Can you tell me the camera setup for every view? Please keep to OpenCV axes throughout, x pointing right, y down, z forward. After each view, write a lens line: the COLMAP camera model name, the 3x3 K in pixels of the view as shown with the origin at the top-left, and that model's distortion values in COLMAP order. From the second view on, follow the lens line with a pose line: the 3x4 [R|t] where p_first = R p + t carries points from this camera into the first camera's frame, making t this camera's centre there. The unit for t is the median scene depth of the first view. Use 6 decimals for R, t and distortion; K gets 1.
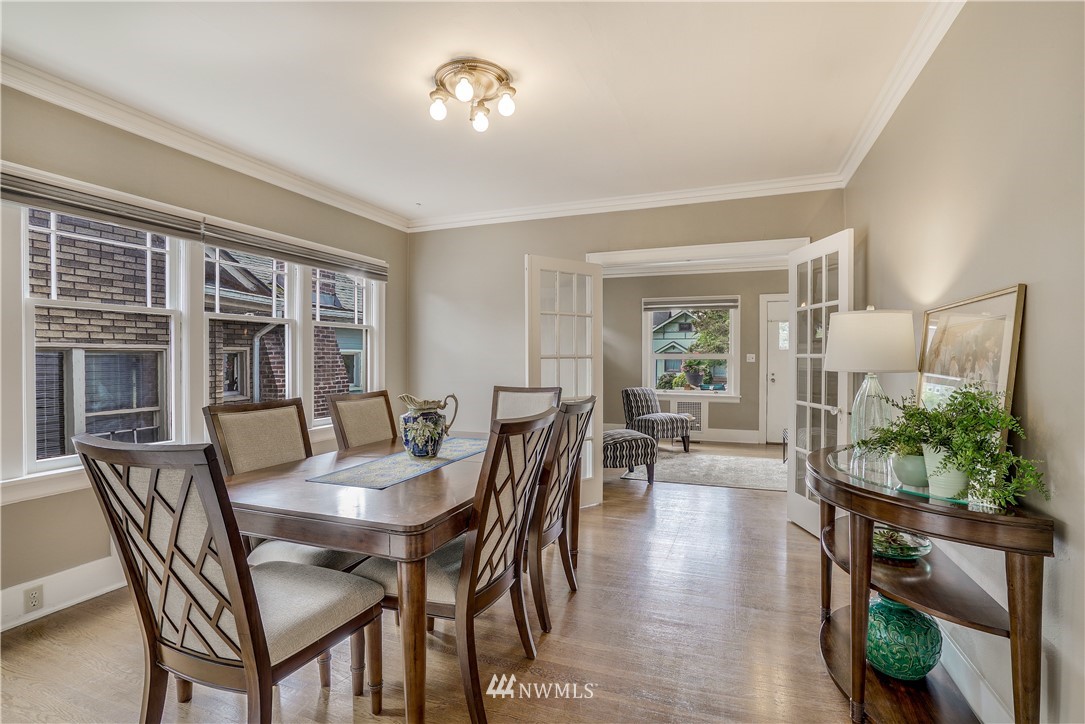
lens RADIAL K [[508.1, 0, 542.5], [0, 508.1, 358.8], [0, 0, 1]] dist [-0.033465, 0.002062]
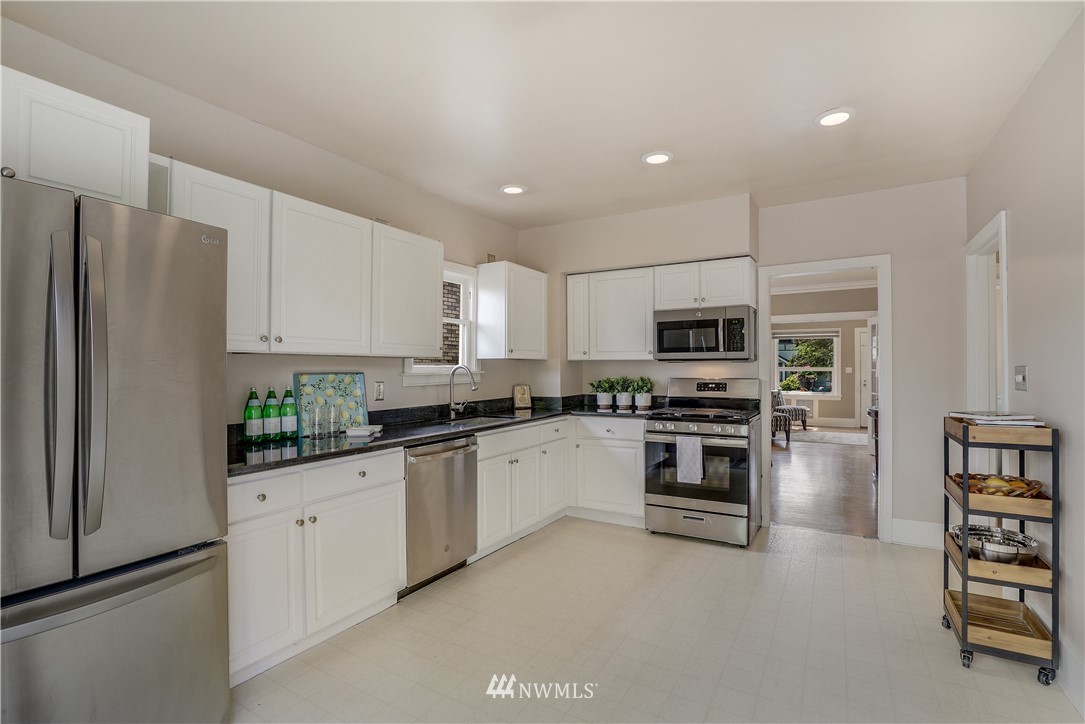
lens RADIAL K [[508.1, 0, 543.9], [0, 508.1, 365.3], [0, 0, 1]] dist [-0.033465, 0.002062]
pose [[0.987042, -0.002616, -0.160443, -0.238482], [0.001477, 0.999973, -0.007220, -0.006846], [0.160458, 0.006889, 0.987019, -0.607896]]
